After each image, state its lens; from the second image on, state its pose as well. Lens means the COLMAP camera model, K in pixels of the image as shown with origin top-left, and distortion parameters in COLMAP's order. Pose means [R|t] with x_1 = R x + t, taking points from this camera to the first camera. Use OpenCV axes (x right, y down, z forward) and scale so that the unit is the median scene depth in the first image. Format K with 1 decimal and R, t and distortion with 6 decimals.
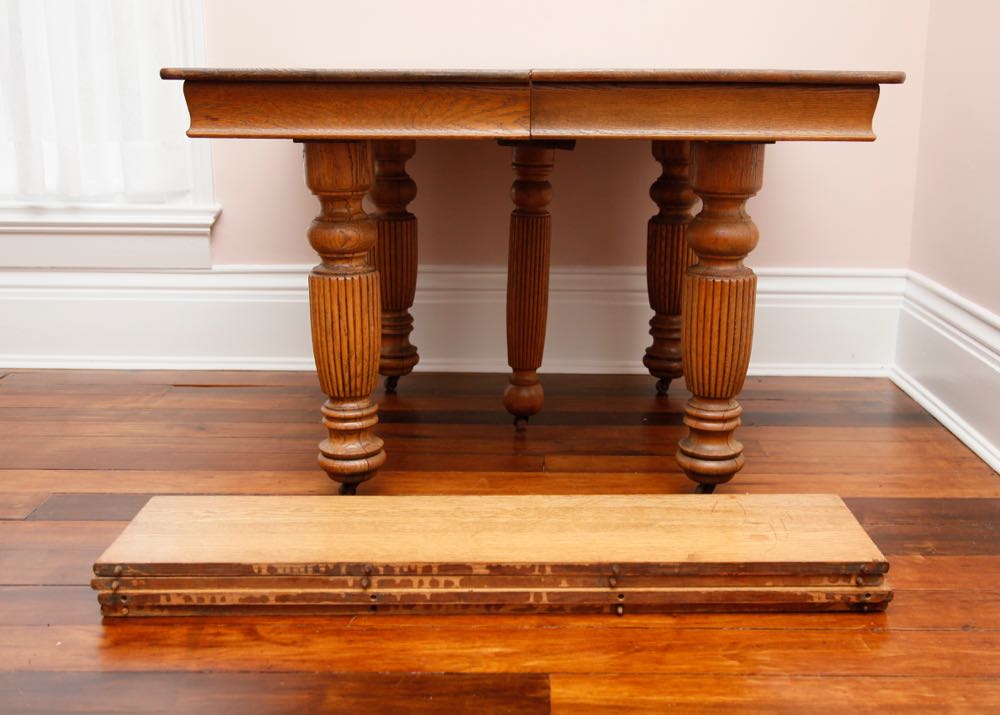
lens RADIAL K [[1180.1, 0, 517.8], [0, 1180.1, 316.6], [0, 0, 1]] dist [0.033700, 0.000000]
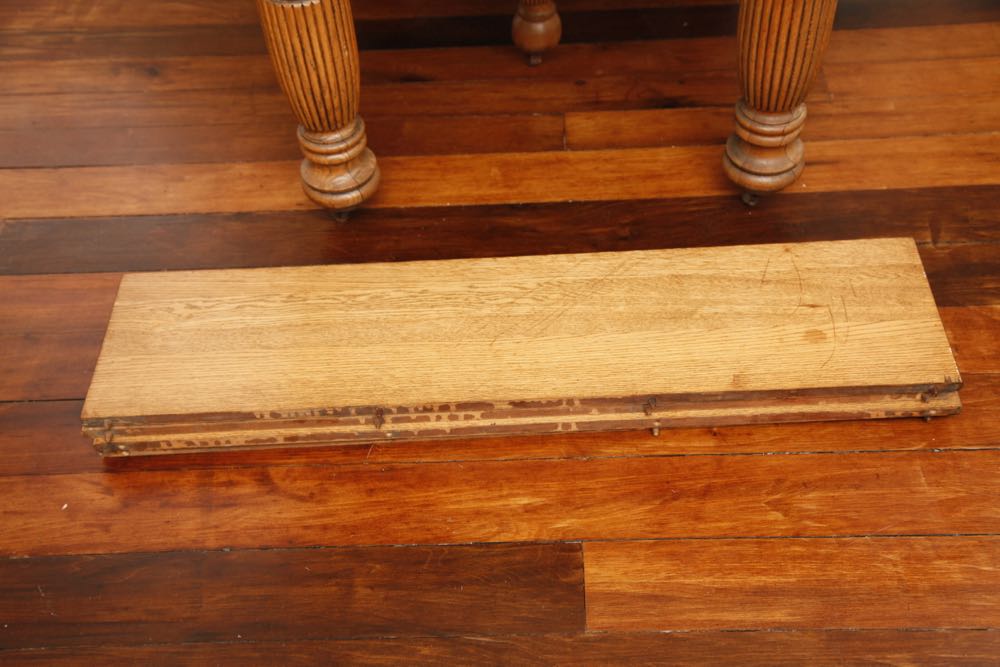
lens RADIAL K [[1258.5, 0, 499.3], [0, 1258.5, 339.1], [0, 0, 1]] dist [0.113750, 0.000000]
pose [[0.998318, -0.042473, -0.039456, 0.005781], [0.057445, 0.816300, 0.574765, -0.353263], [0.007796, -0.576065, 0.817367, 0.215913]]
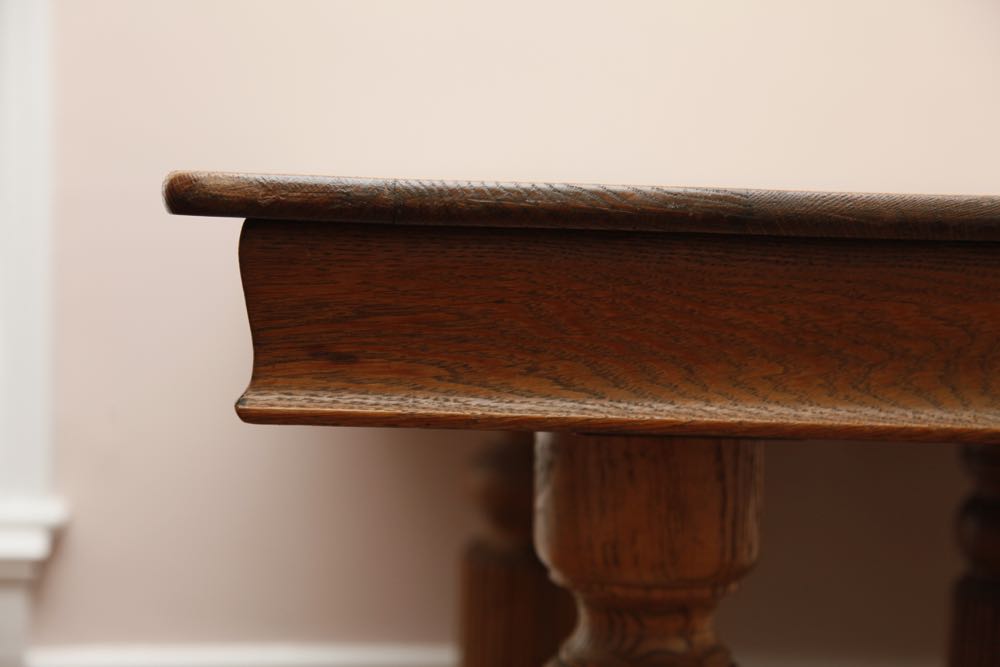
lens RADIAL K [[1861.7, 0, 500.9], [0, 1861.7, 341.2], [0, 0, 1]] dist [0.246747, 0.000000]
pose [[0.995979, 0.020472, 0.087218, -0.256845], [-0.009865, 0.992682, -0.120355, -0.118564], [-0.089043, 0.119011, 0.988892, 0.564221]]
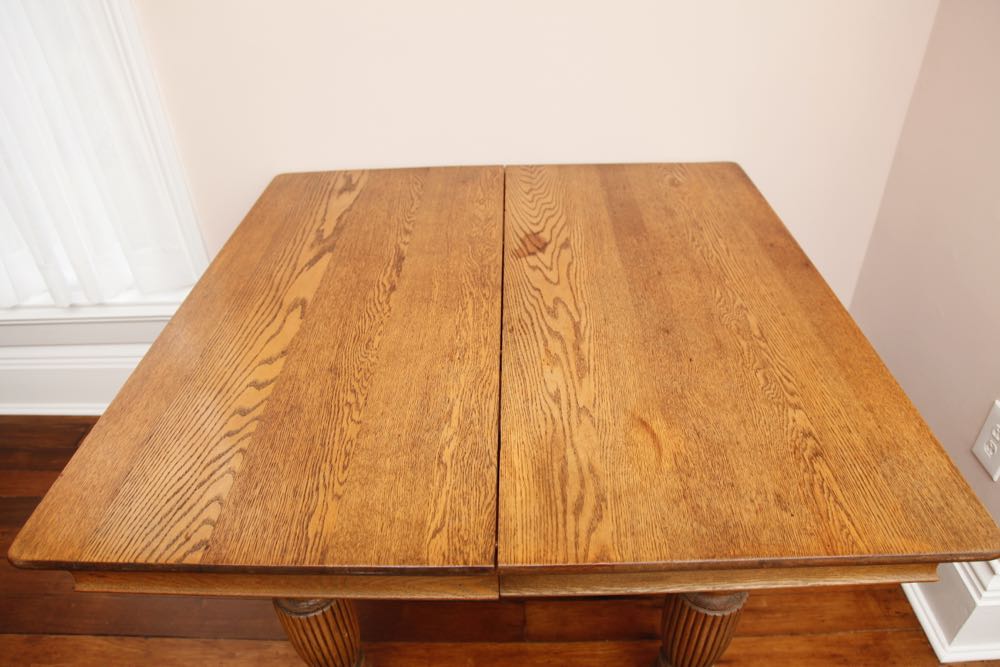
lens RADIAL K [[692.6, 0, 502.6], [0, 692.6, 351.8], [0, 0, 1]] dist [-0.073610, 0.001178]
pose [[0.999374, -0.031559, -0.015976, 0.024687], [0.035348, 0.907762, 0.417994, -0.480283], [0.001311, -0.418297, 0.908309, 0.655024]]
